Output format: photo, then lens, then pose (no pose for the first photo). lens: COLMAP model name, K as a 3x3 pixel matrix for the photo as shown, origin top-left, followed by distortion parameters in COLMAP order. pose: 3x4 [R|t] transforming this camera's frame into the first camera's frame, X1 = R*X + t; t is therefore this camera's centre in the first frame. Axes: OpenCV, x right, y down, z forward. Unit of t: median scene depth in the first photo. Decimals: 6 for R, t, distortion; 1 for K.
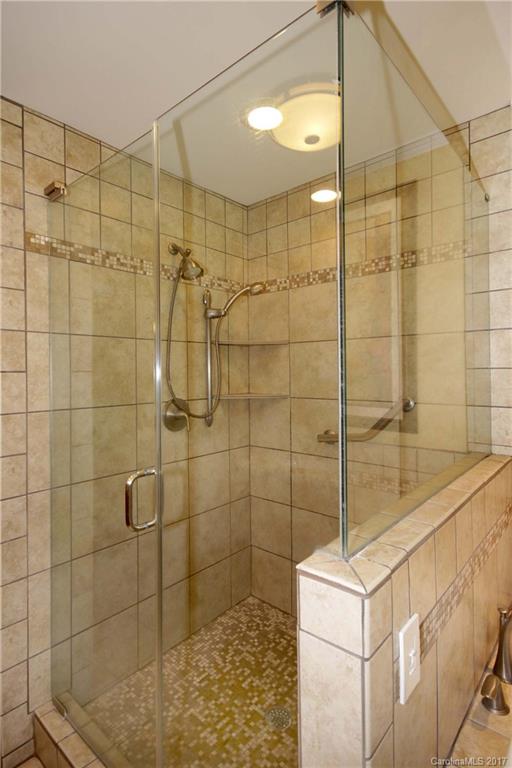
lens RADIAL K [[400.7, 0, 253.3], [0, 400.7, 372.2], [0, 0, 1]] dist [-0.001869, -0.001907]
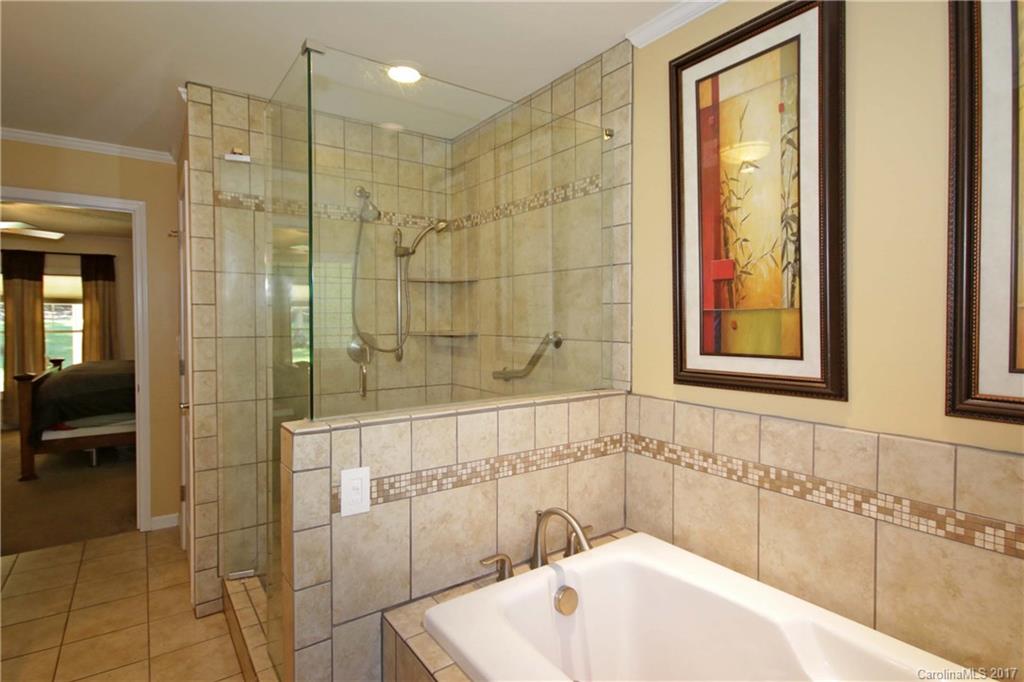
lens RADIAL K [[534.3, 0, 513.4], [0, 534.3, 335.9], [0, 0, 1]] dist [-0.001869, -0.001907]
pose [[0.972135, 0.017196, -0.233791, 0.614457], [-0.009986, 0.999438, 0.031985, 0.029119], [0.234210, -0.028759, 0.971761, -0.336223]]
